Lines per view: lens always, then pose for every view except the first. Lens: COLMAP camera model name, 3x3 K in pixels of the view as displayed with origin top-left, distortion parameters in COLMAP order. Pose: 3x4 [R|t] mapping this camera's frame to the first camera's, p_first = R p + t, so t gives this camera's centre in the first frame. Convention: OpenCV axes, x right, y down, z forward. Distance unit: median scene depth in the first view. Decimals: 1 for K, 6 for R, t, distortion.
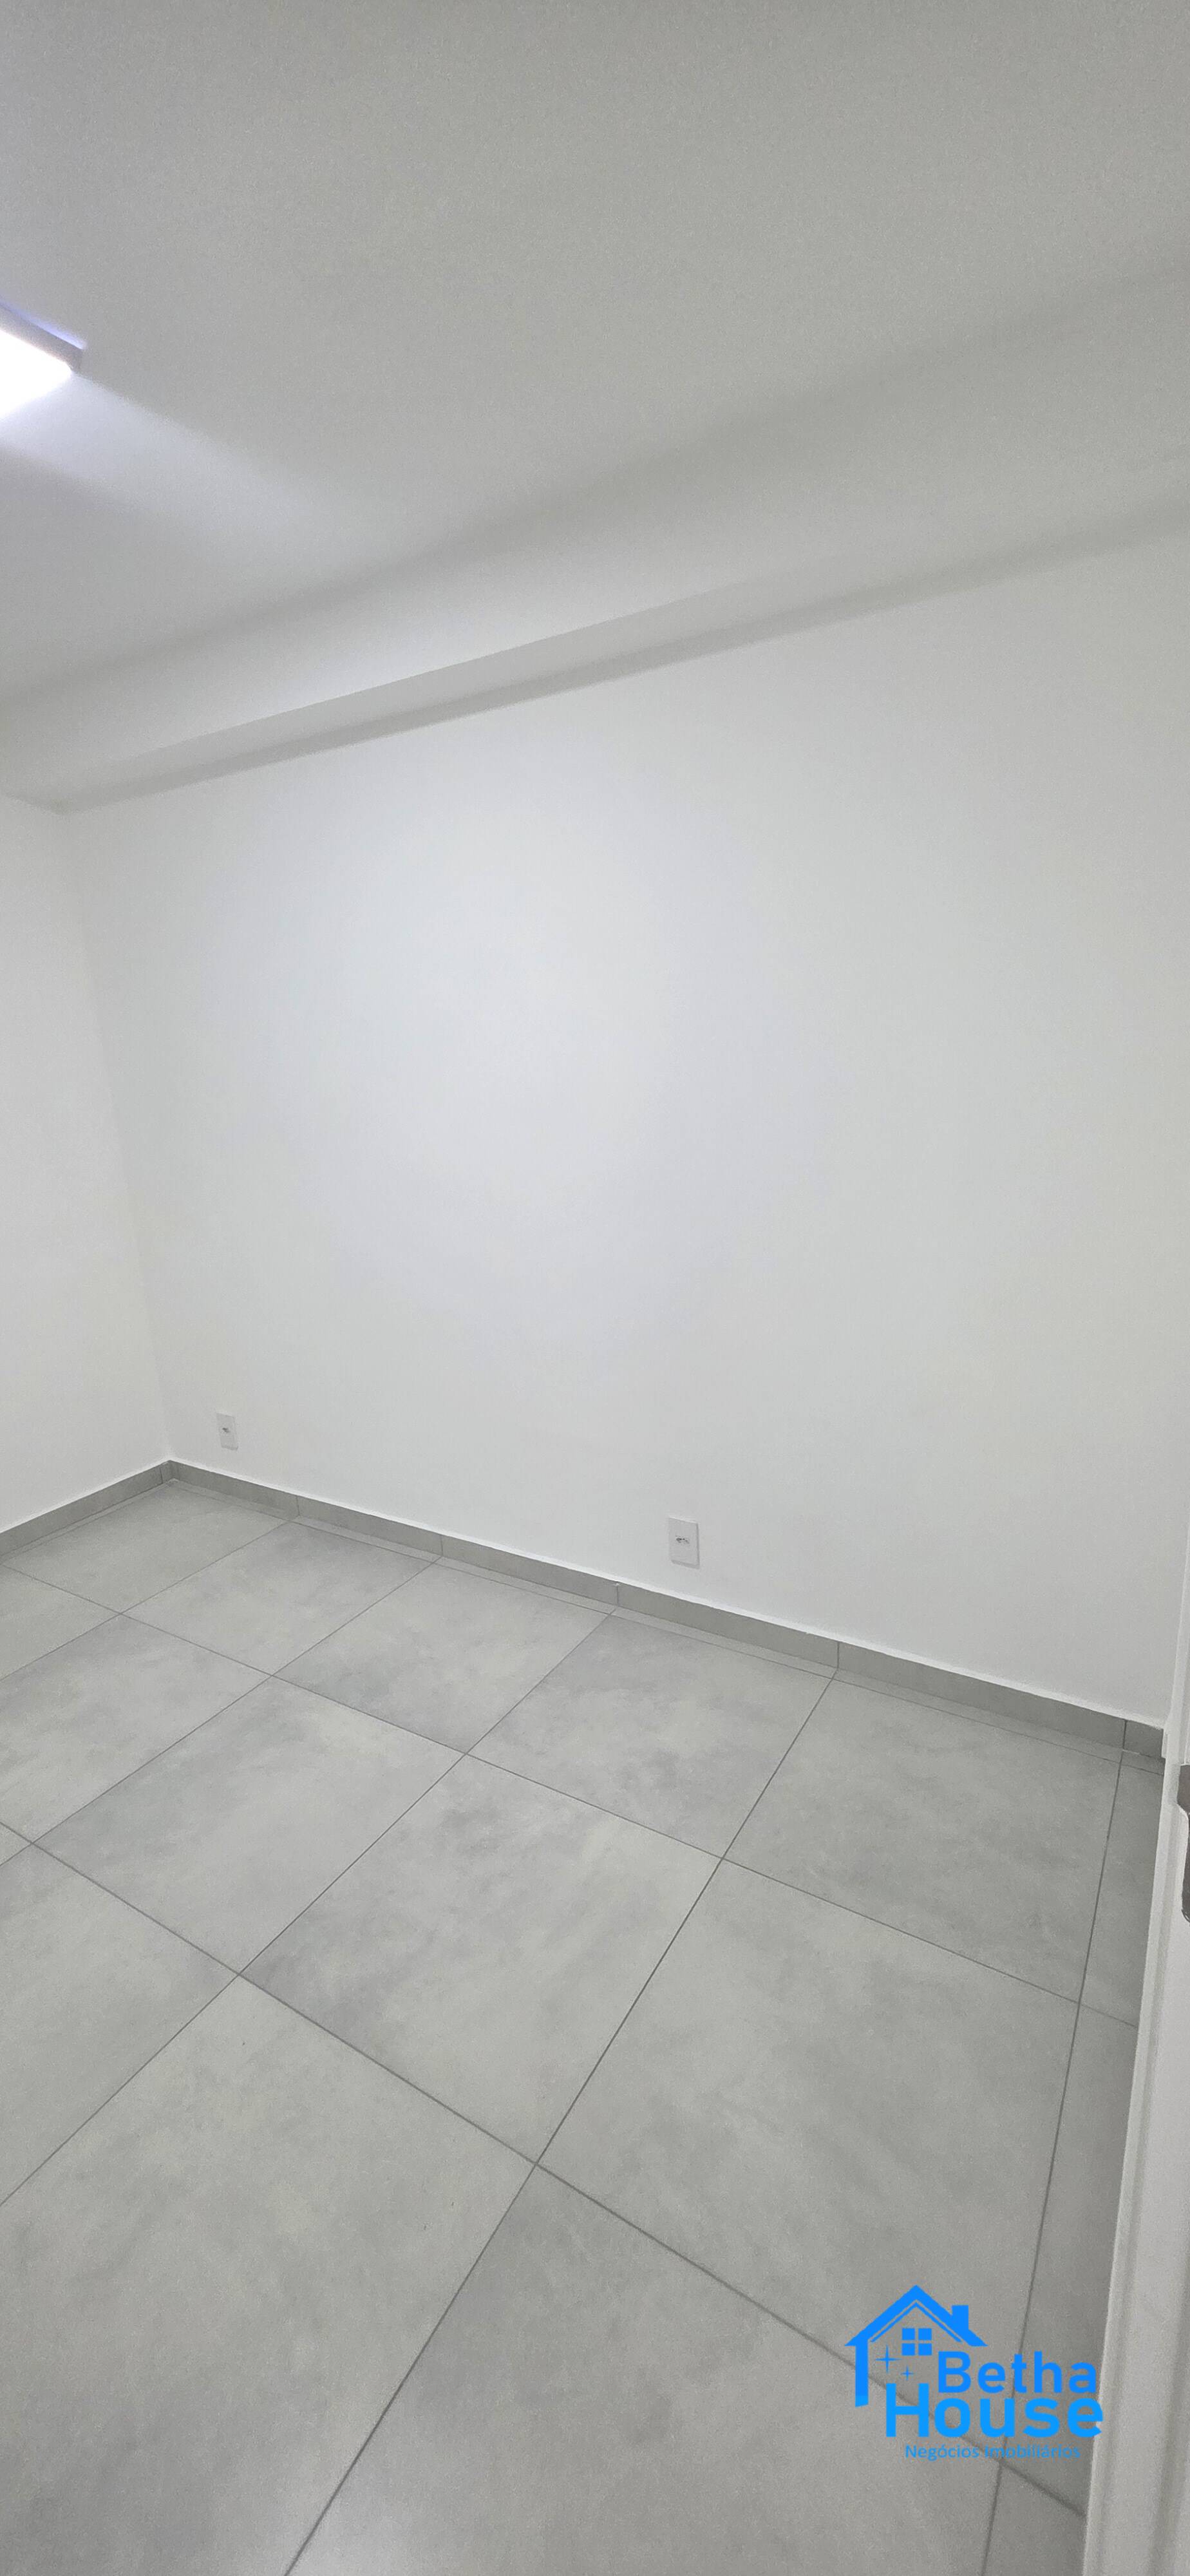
lens RADIAL K [[1030.7, 0, 597.6], [0, 1030.7, 1290.5], [0, 0, 1]] dist [0.002222, -0.000031]
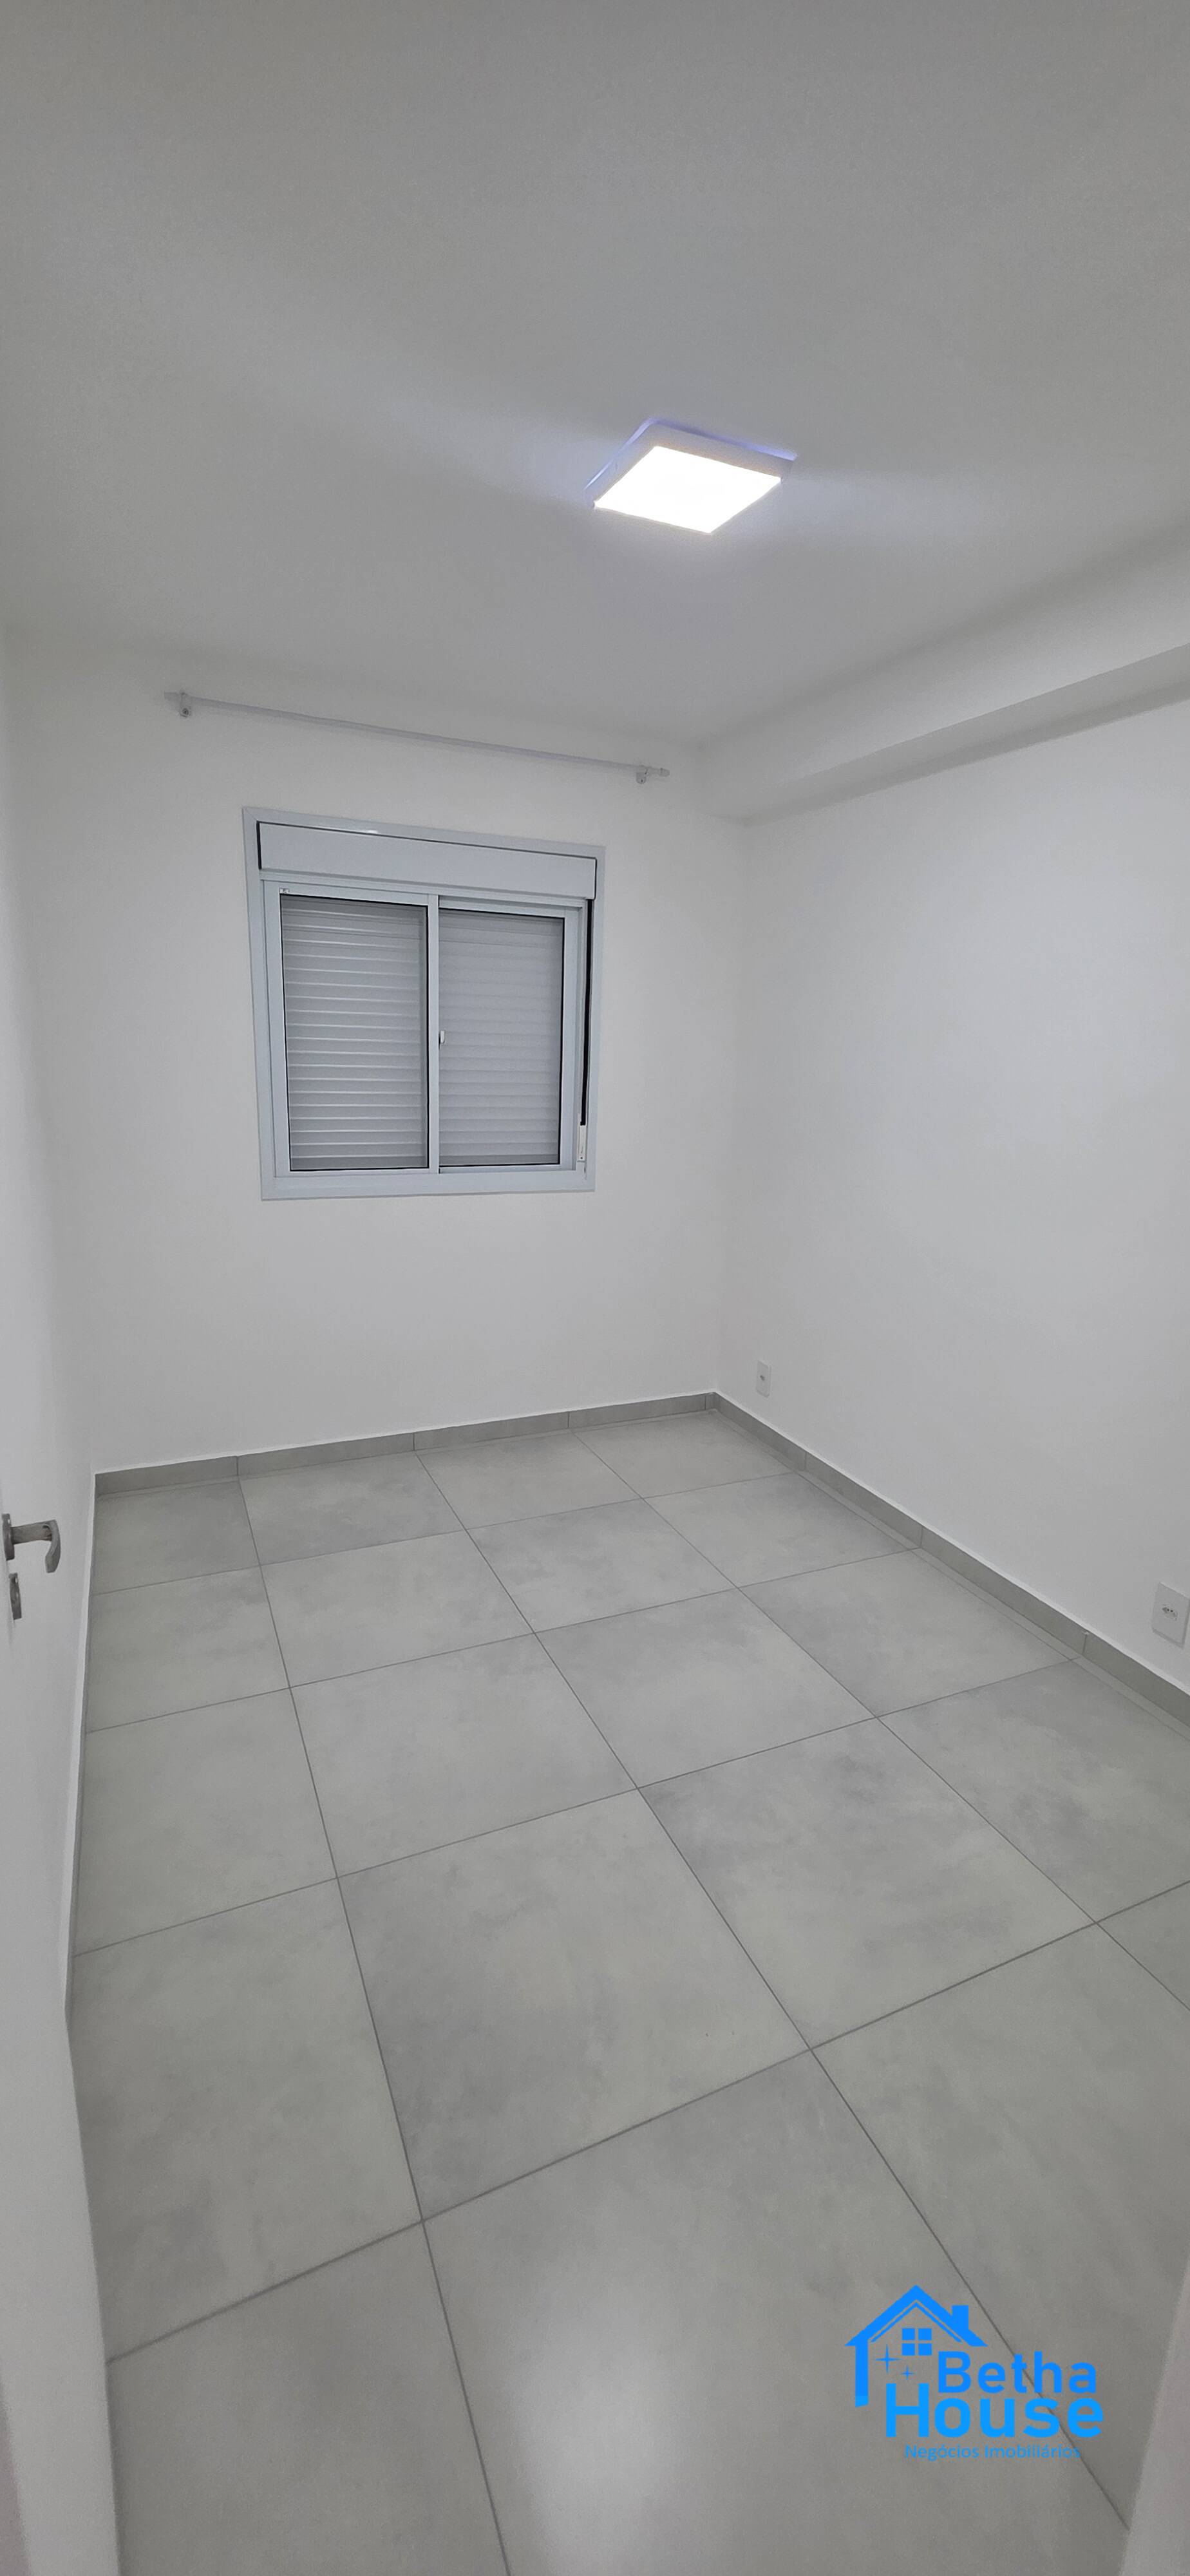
lens RADIAL K [[1030.7, 0, 611.3], [0, 1030.7, 1308.4], [0, 0, 1]] dist [0.002222, -0.000031]
pose [[0.824437, 0.217712, -0.522403, 0.112152], [-0.207990, 0.975008, 0.078094, 0.012212], [0.526349, 0.044271, 0.849115, -0.065786]]
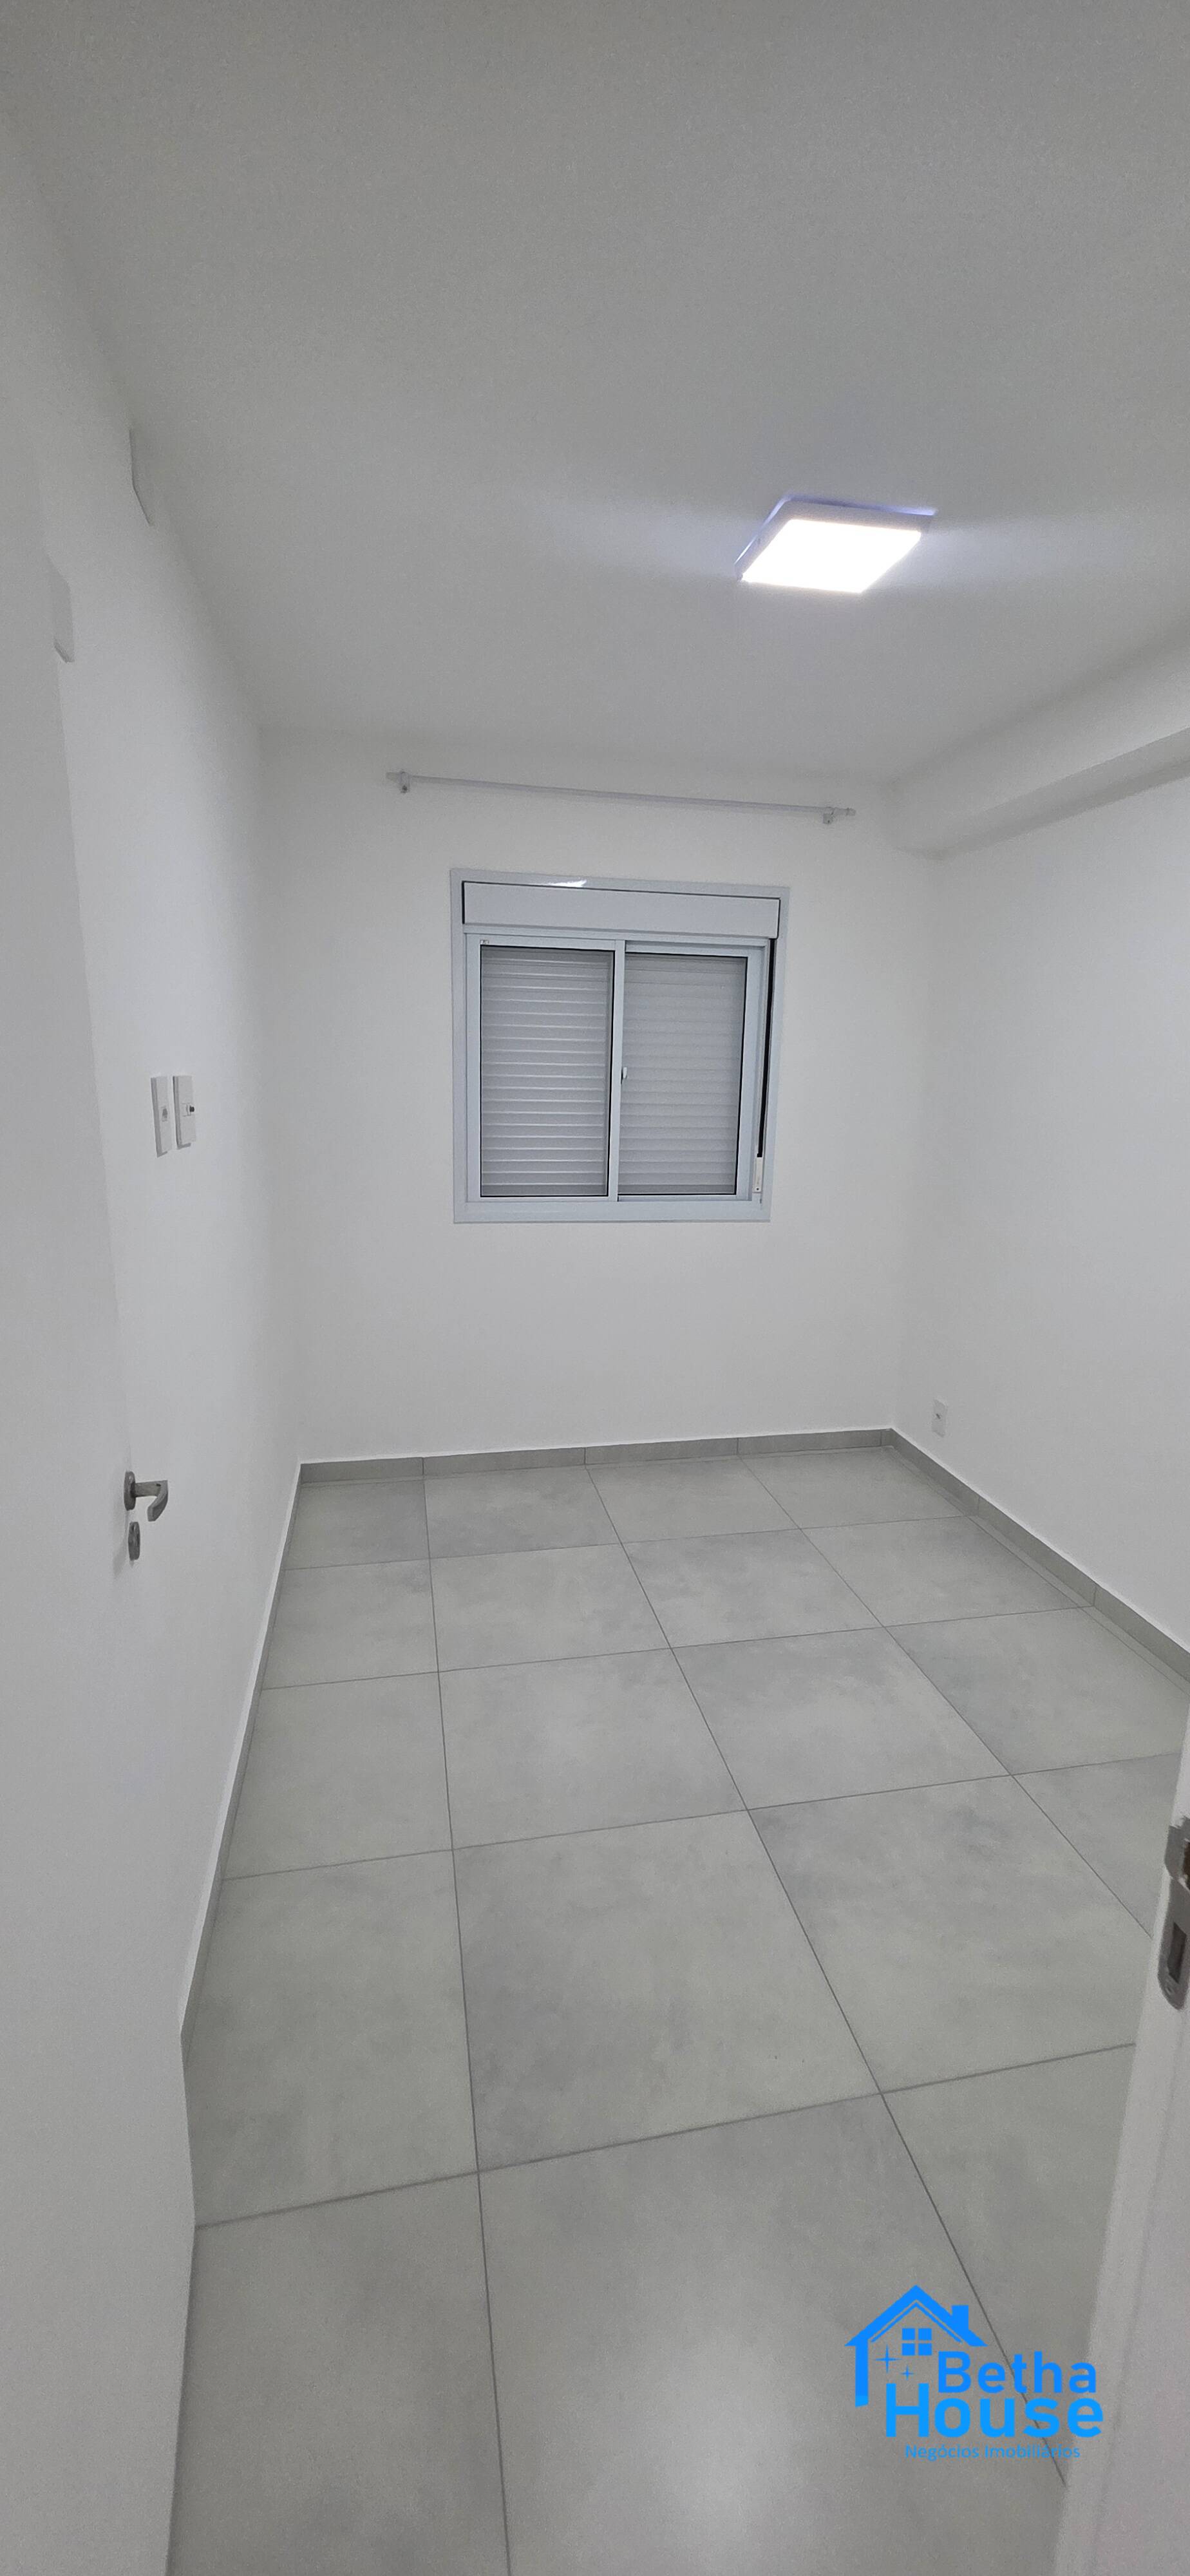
lens RADIAL K [[1030.7, 0, 617.7], [0, 1030.7, 1301.9], [0, 0, 1]] dist [0.002222, -0.000031]
pose [[0.683295, 0.229566, -0.693114, 0.208013], [-0.231356, 0.968445, 0.092680, -0.007443], [0.692519, 0.097028, 0.714845, -0.043482]]
